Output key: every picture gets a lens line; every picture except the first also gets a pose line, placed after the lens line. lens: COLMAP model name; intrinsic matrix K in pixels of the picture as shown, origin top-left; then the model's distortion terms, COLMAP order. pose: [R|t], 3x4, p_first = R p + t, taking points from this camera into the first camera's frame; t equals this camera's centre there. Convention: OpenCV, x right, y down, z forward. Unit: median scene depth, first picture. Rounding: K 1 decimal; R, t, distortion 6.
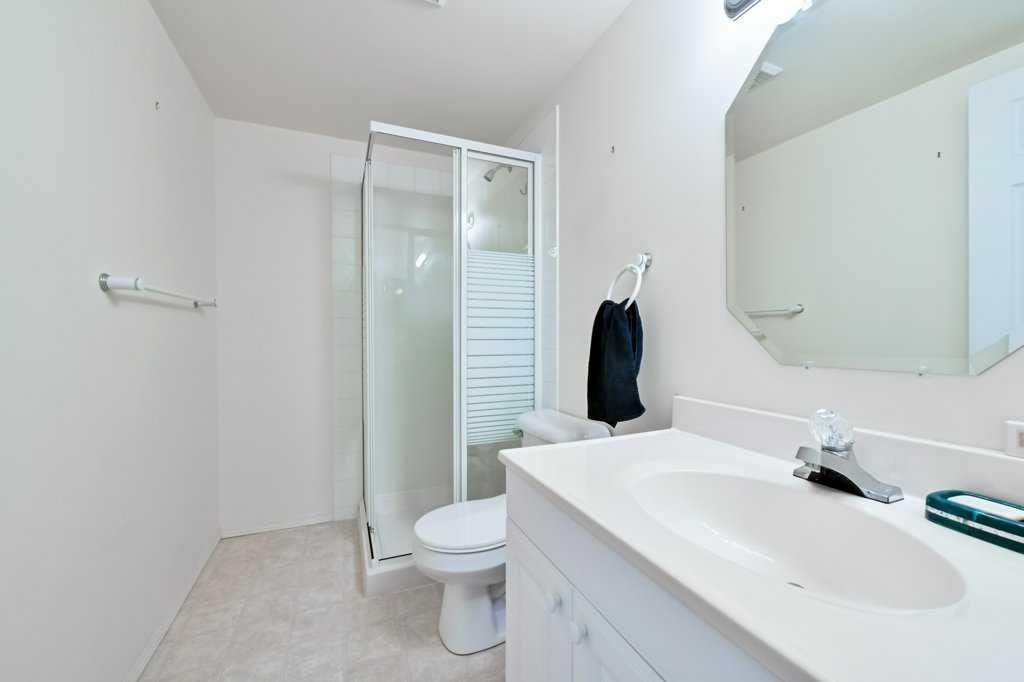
lens RADIAL K [[398.9, 0, 516.8], [0, 398.9, 332.5], [0, 0, 1]] dist [-0.000691, 0.000001]
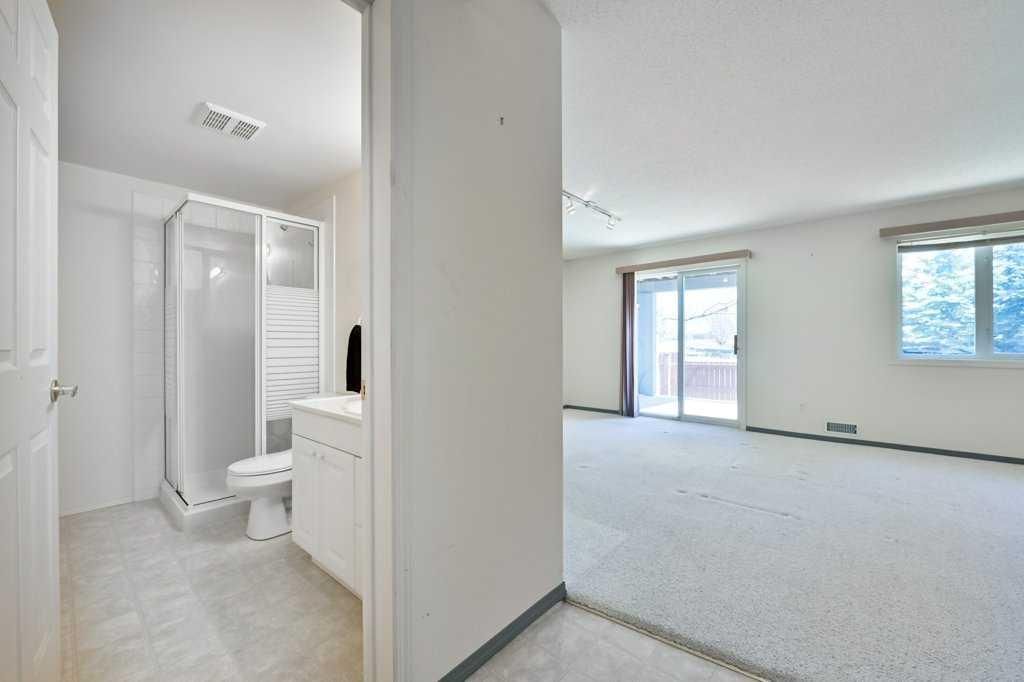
lens RADIAL K [[403.2, 0, 515.4], [0, 403.2, 343.3], [0, 0, 1]] dist [-0.011335, -0.000021]
pose [[0.903586, 0.000892, 0.428406, 0.067458], [-0.003971, 0.999972, 0.006294, -0.007970], [-0.428388, -0.007388, 0.903565, -0.695211]]
